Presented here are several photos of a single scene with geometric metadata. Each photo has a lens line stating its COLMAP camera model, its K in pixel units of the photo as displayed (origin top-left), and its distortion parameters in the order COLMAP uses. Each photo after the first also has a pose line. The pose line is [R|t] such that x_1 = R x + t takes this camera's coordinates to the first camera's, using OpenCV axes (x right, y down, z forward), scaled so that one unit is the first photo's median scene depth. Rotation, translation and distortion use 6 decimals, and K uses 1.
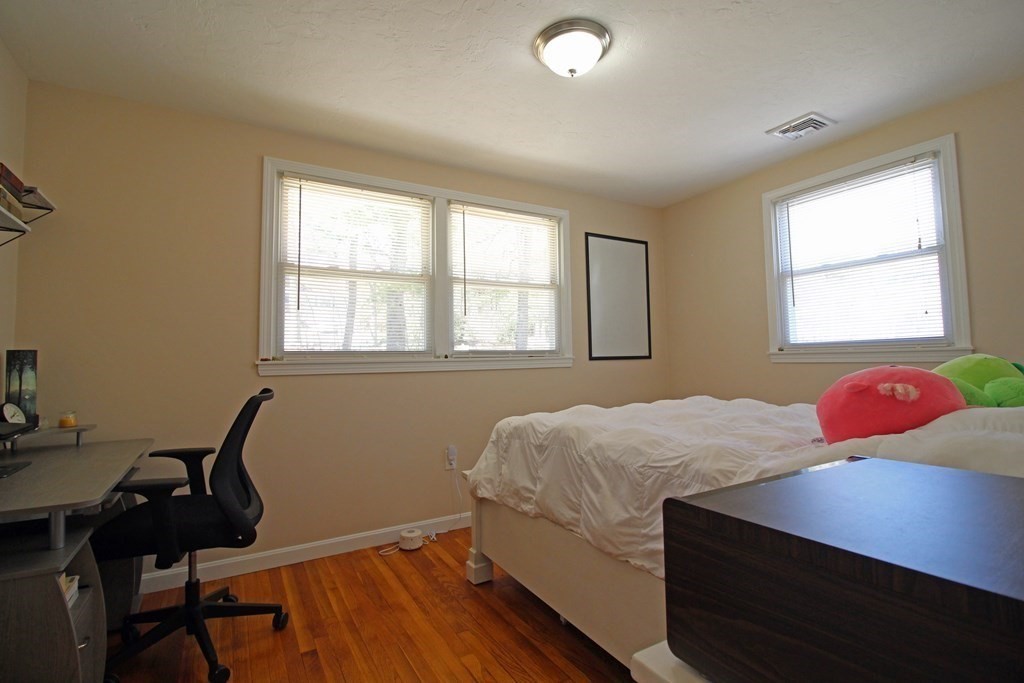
lens RADIAL K [[478.6, 0, 510.2], [0, 478.6, 335.2], [0, 0, 1]] dist [0.001833, -0.014004]
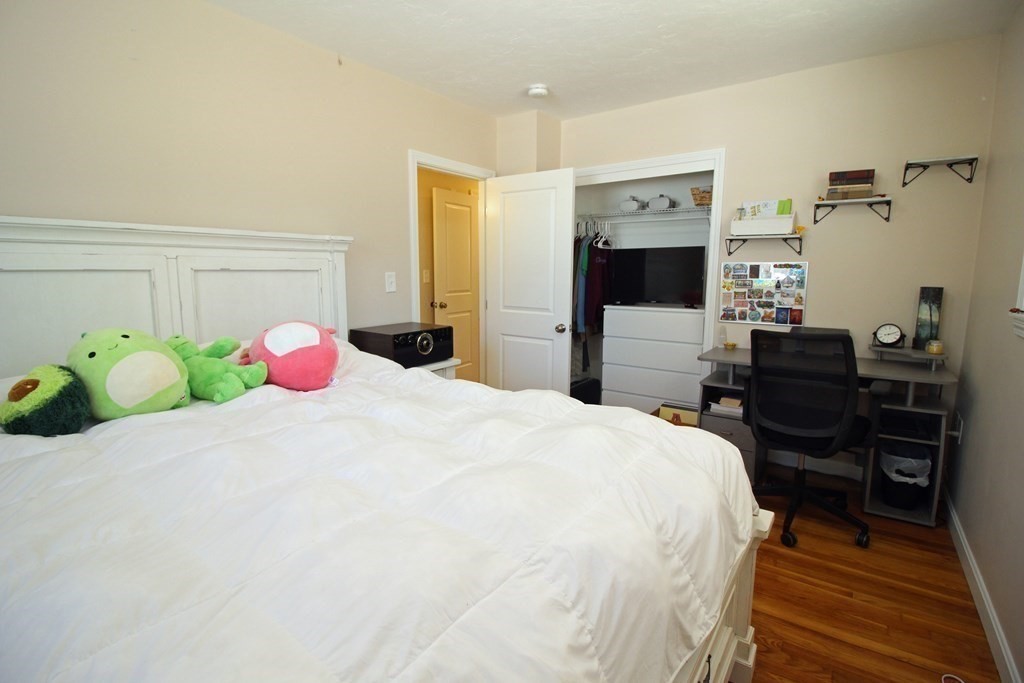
lens RADIAL K [[478.6, 0, 510.2], [0, 478.6, 335.2], [0, 0, 1]] dist [0.001833, -0.014004]
pose [[-0.920159, 0.059593, -0.386982, 0.420400], [0.029327, 0.996063, 0.083653, 0.016148], [0.390444, 0.065625, -0.918285, 1.437092]]
